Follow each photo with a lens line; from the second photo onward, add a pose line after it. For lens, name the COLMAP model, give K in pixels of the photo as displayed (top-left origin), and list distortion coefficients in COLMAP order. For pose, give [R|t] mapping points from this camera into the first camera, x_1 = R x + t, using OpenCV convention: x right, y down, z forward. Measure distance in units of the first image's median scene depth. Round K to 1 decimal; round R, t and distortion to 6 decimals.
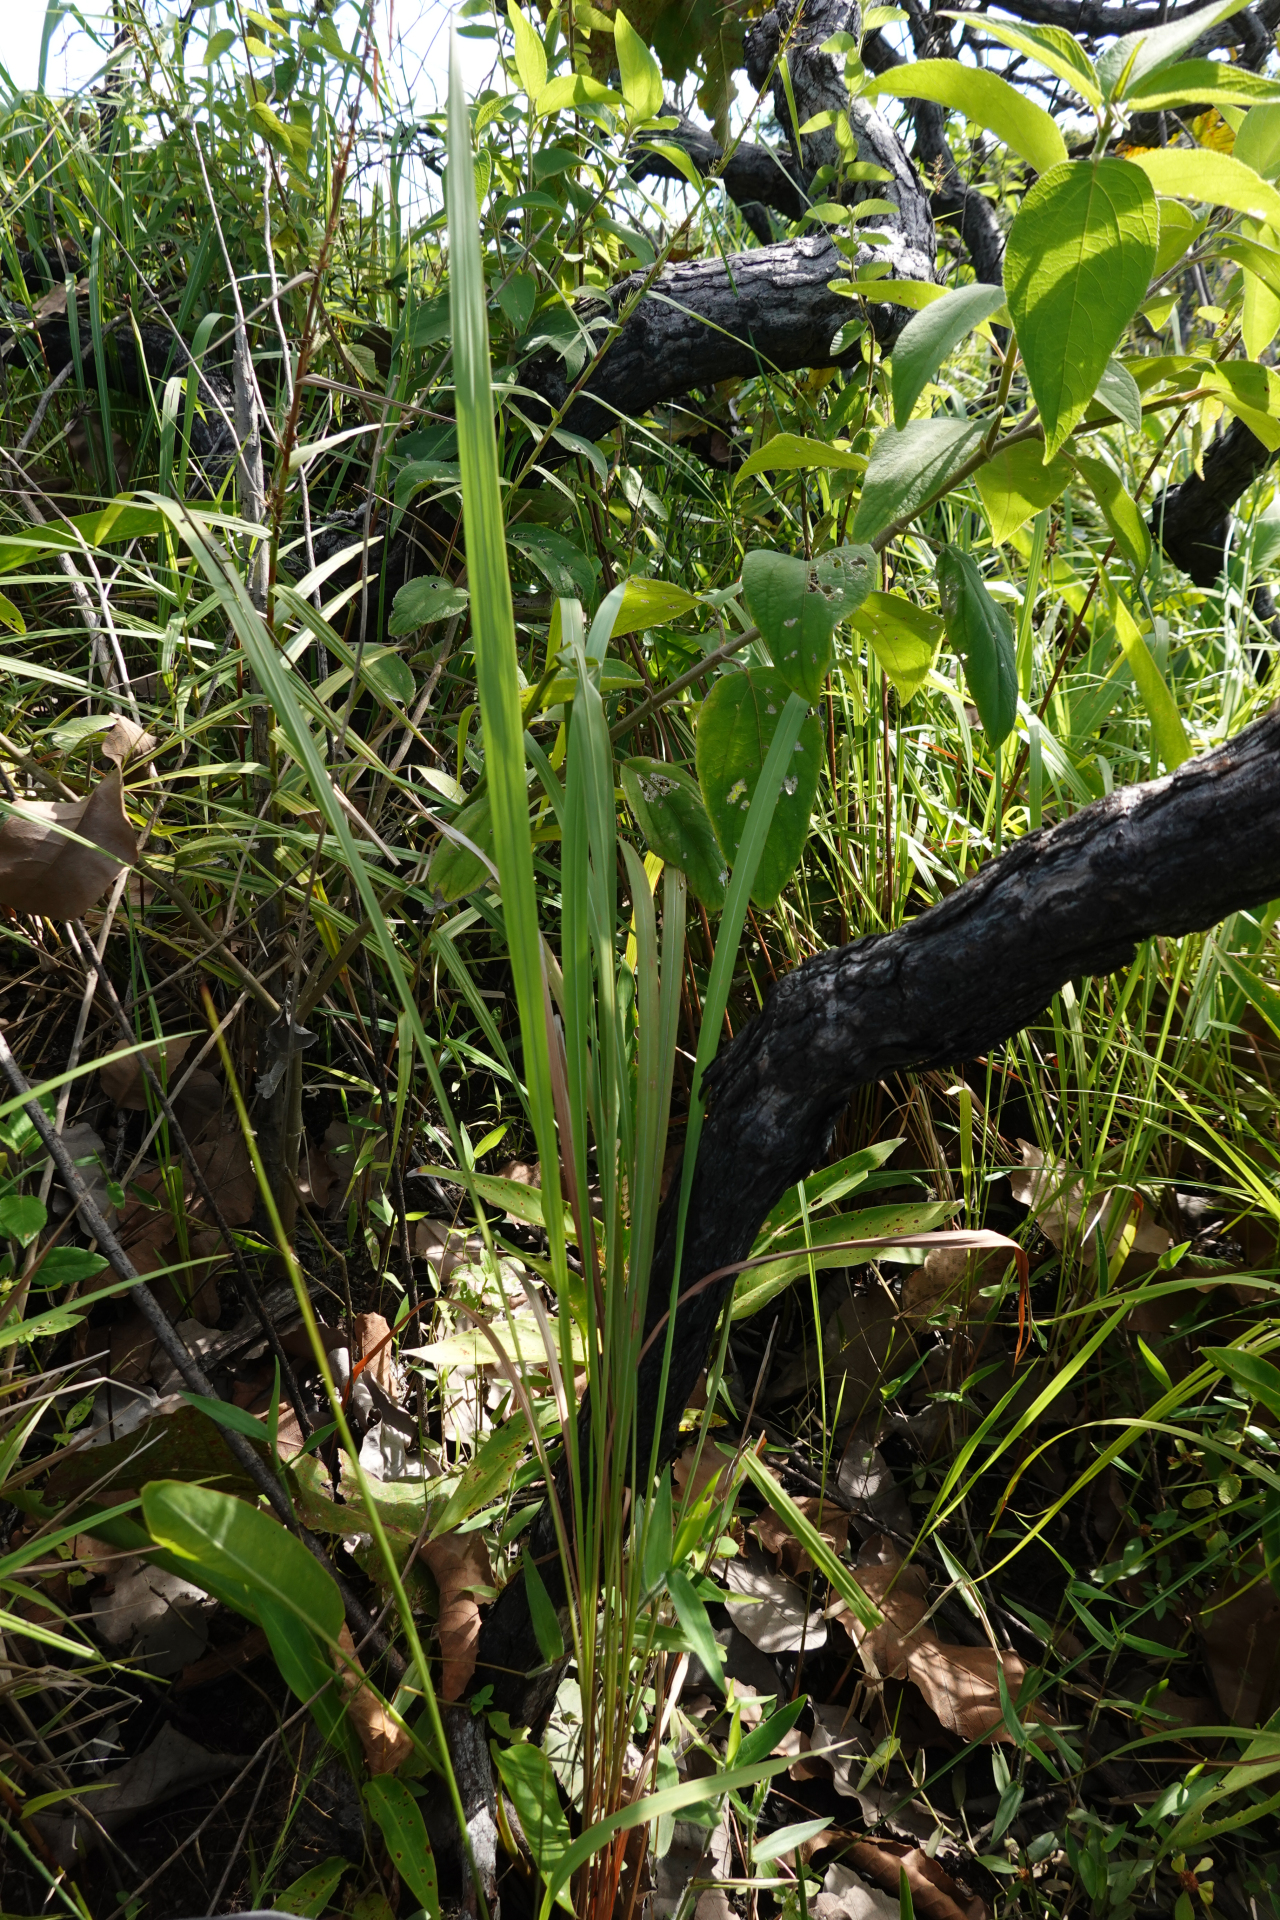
lens RADIAL K [[1255.4, 0, 640.0], [0, 1255.4, 960.0], [0, 0, 1]] dist [-0.012709, -0.004461]
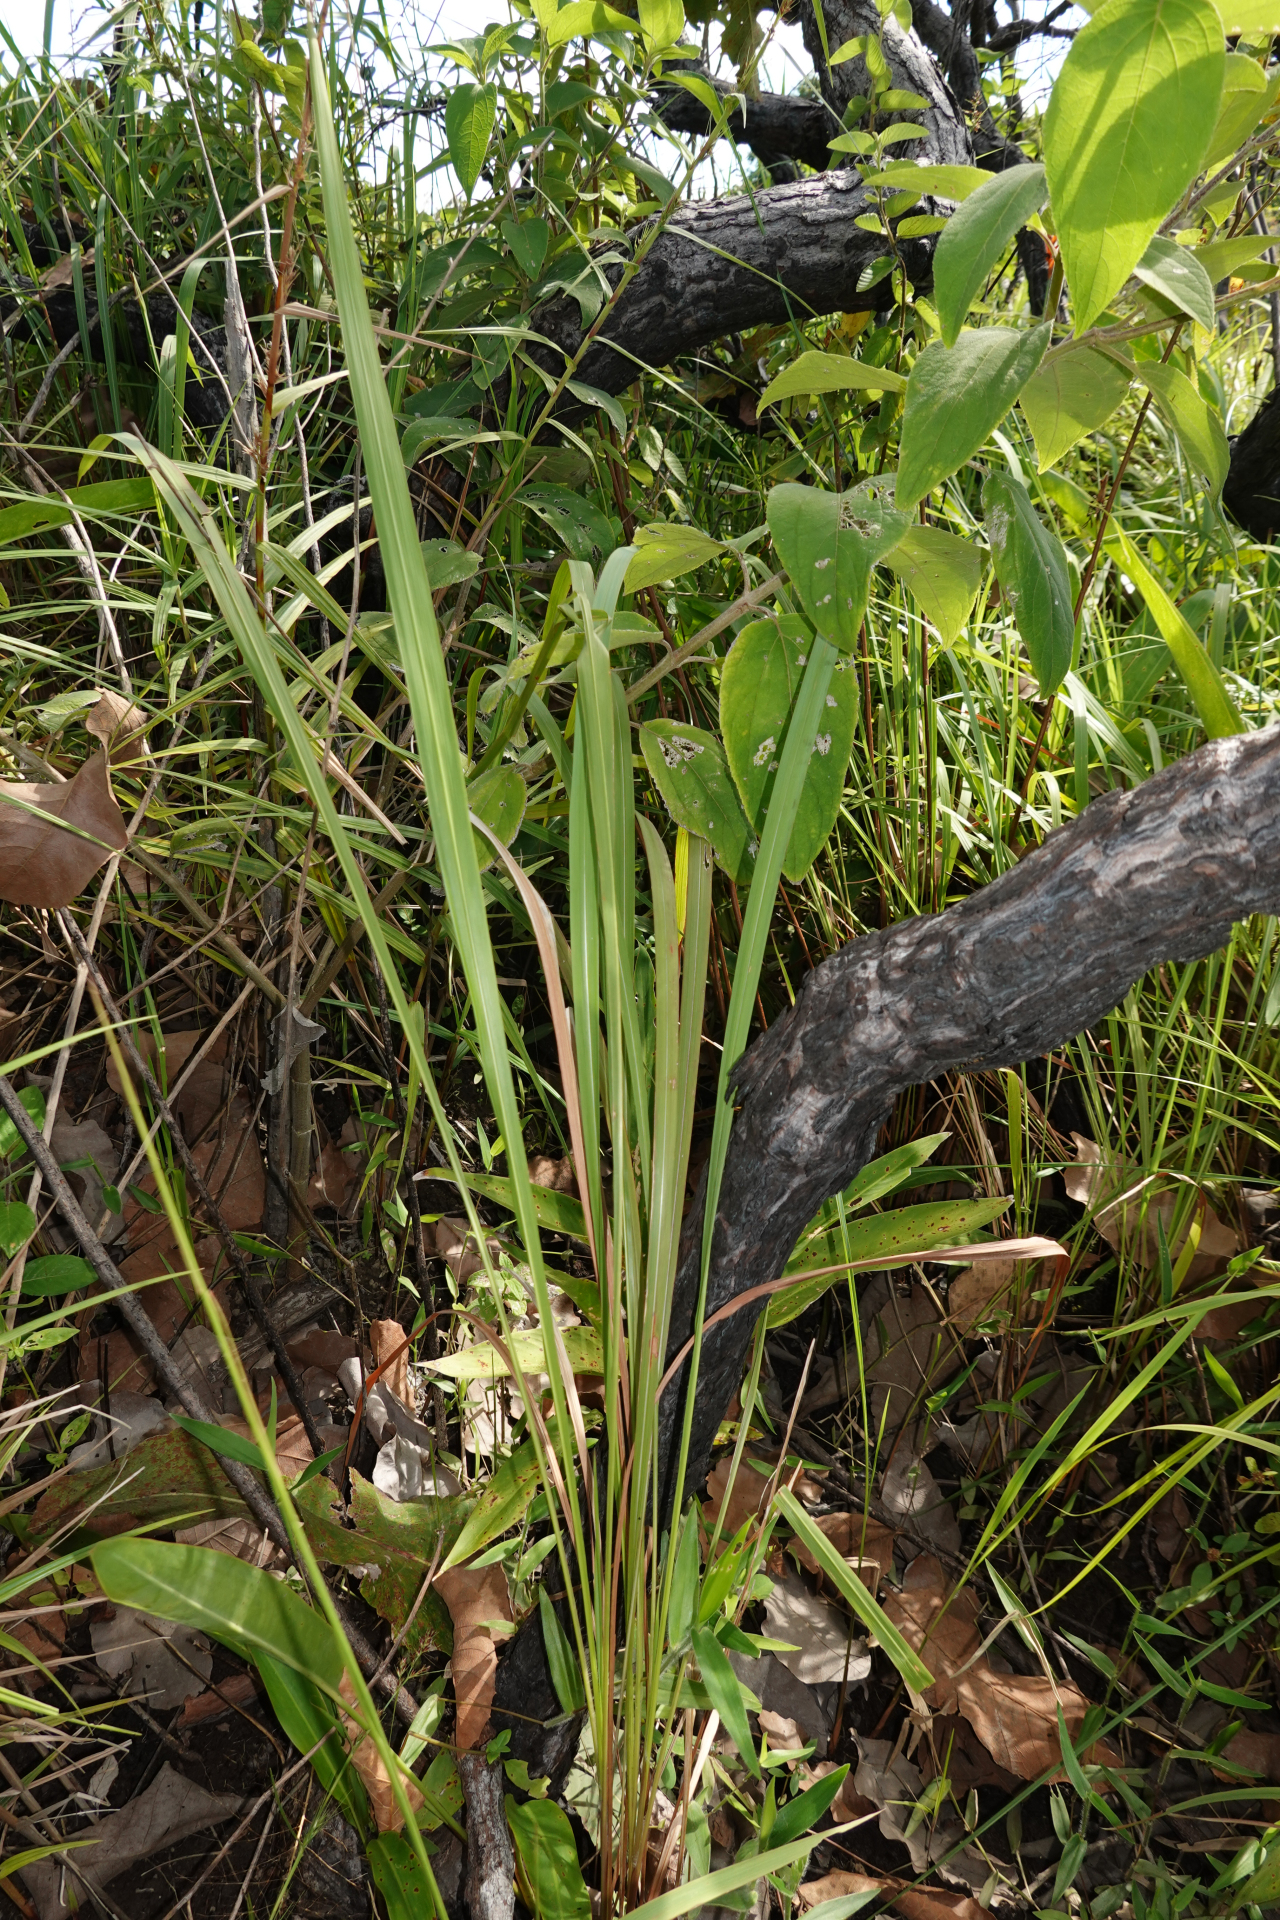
lens RADIAL K [[1255.4, 0, 640.0], [0, 1255.4, 960.0], [0, 0, 1]] dist [-0.012709, -0.004461]
pose [[0.999559, -0.008805, -0.028348, 0.007005], [0.009152, 0.999885, 0.012119, -0.000625], [0.028238, -0.012373, 0.999525, 0.060552]]
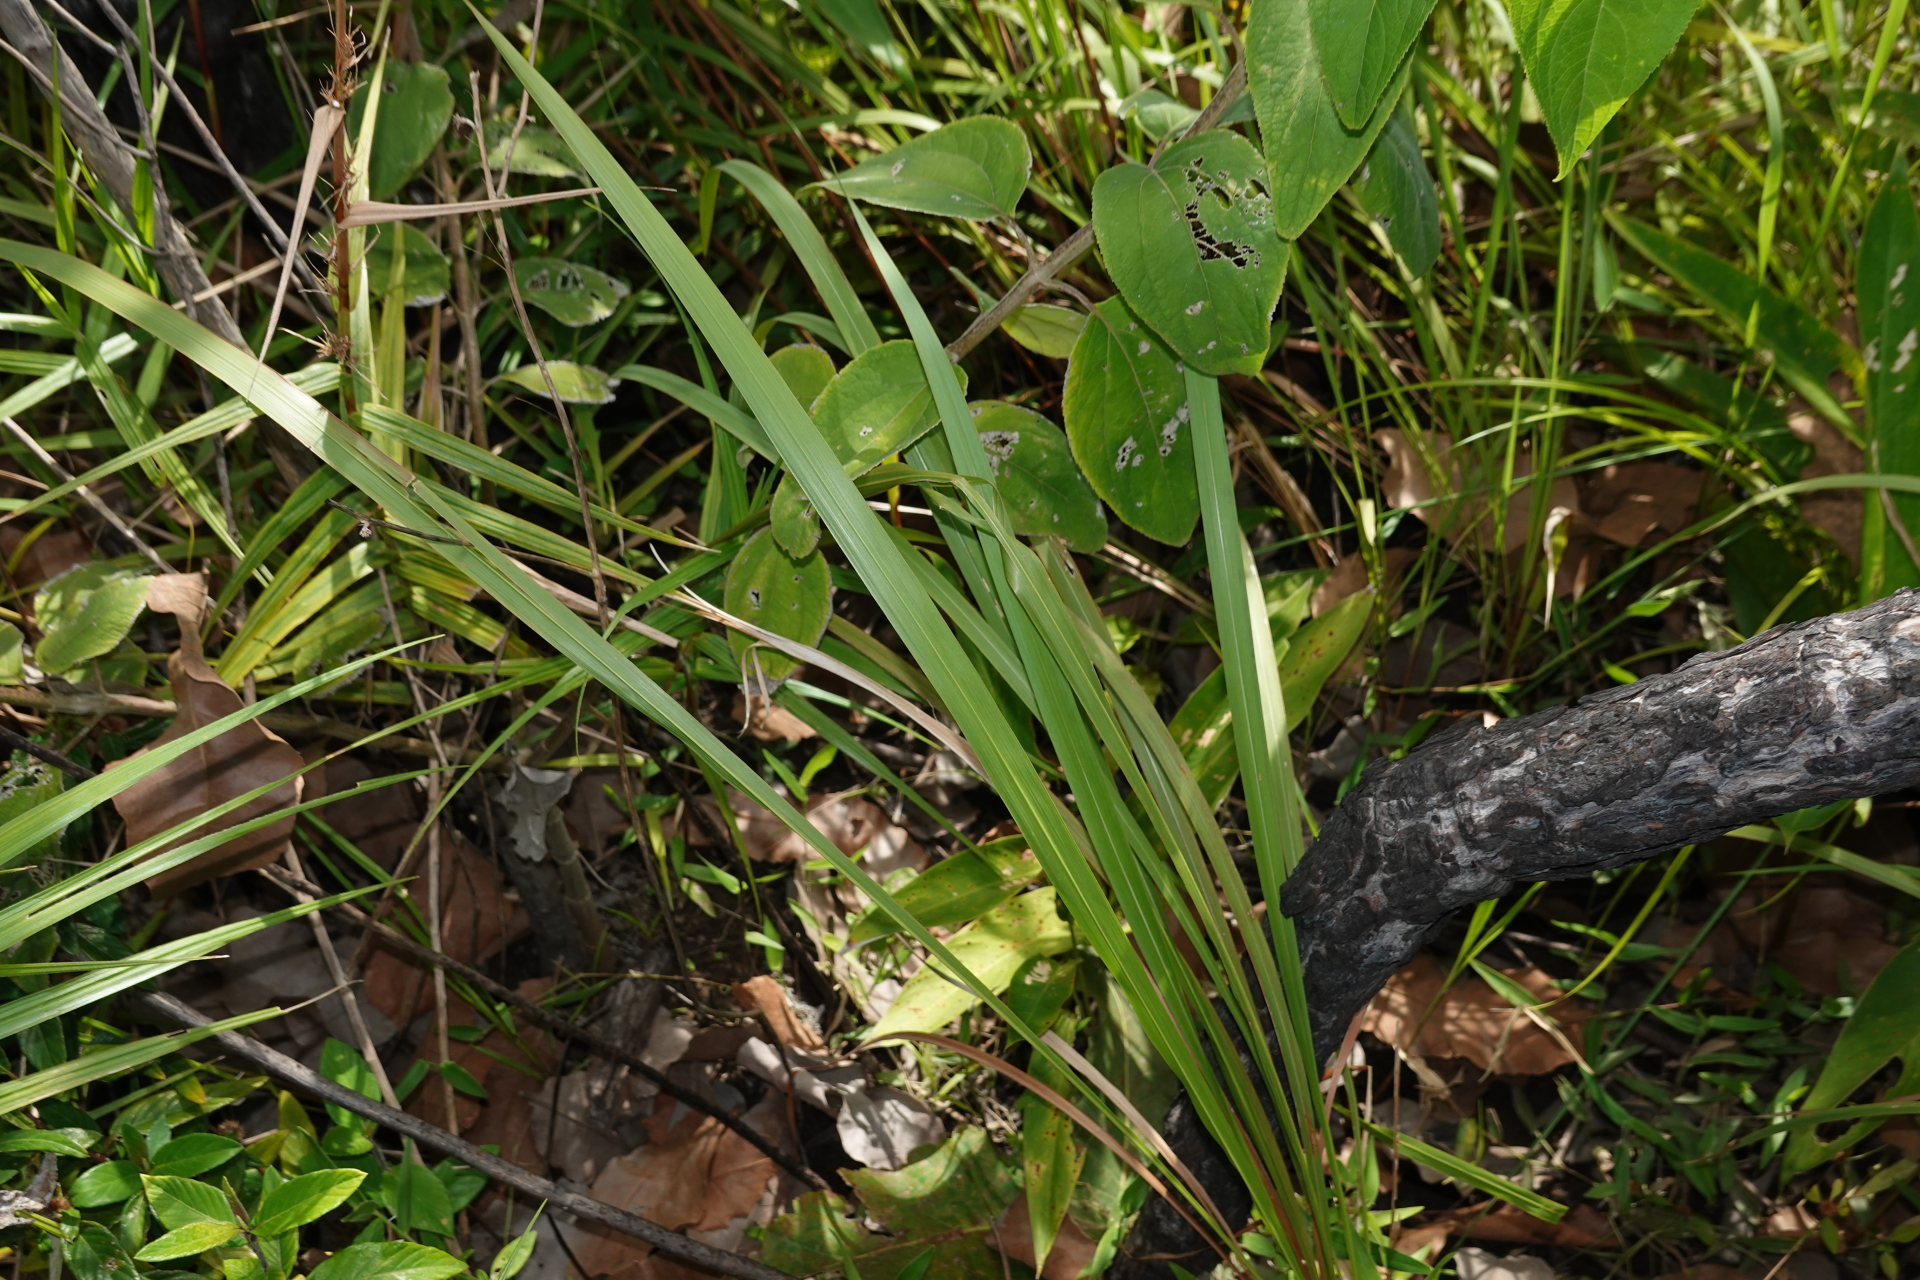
lens RADIAL K [[1755.8, 0, 960.0], [0, 1755.8, 640.0], [0, 0, 1]] dist [-0.000001, -0.000811]
pose [[0.901970, -0.421899, 0.091932, -0.105496], [0.333238, 0.815523, 0.473153, -0.394848], [-0.274596, -0.396135, 0.876170, 0.054069]]
